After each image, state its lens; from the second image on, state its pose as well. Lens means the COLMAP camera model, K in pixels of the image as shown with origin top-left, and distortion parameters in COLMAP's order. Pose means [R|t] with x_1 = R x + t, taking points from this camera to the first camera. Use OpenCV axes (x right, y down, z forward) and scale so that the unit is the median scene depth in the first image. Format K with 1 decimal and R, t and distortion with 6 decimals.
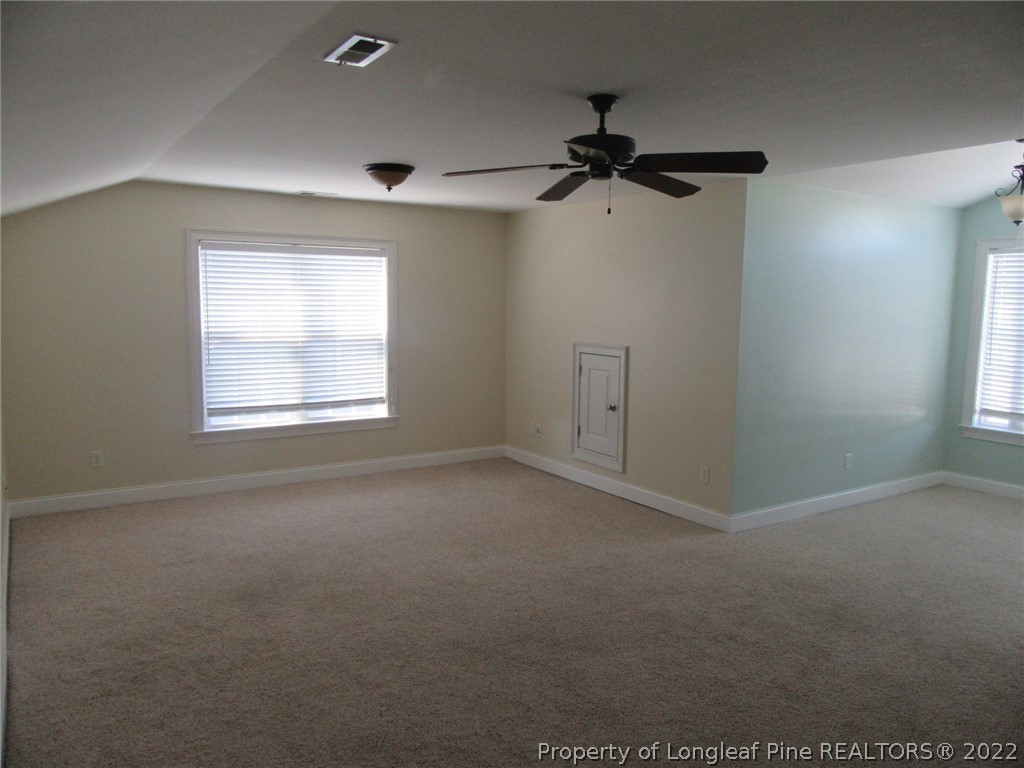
lens RADIAL K [[752.7, 0, 525.8], [0, 752.7, 382.5], [0, 0, 1]] dist [-0.001944, 0.000744]
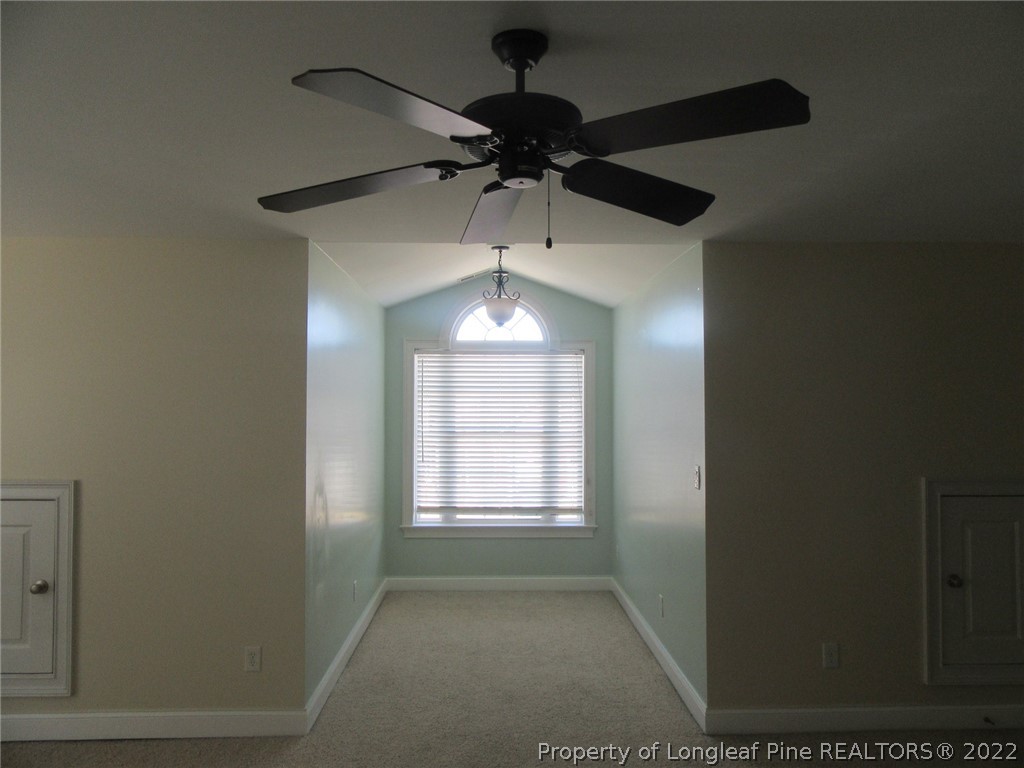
lens RADIAL K [[752.7, 0, 525.8], [0, 752.7, 382.5], [0, 0, 1]] dist [-0.001944, 0.000744]
pose [[0.542228, 0.007444, 0.840198, -0.174154], [0.104601, 0.991584, -0.076291, -0.041032], [-0.833695, 0.129252, 0.536886, 0.351099]]
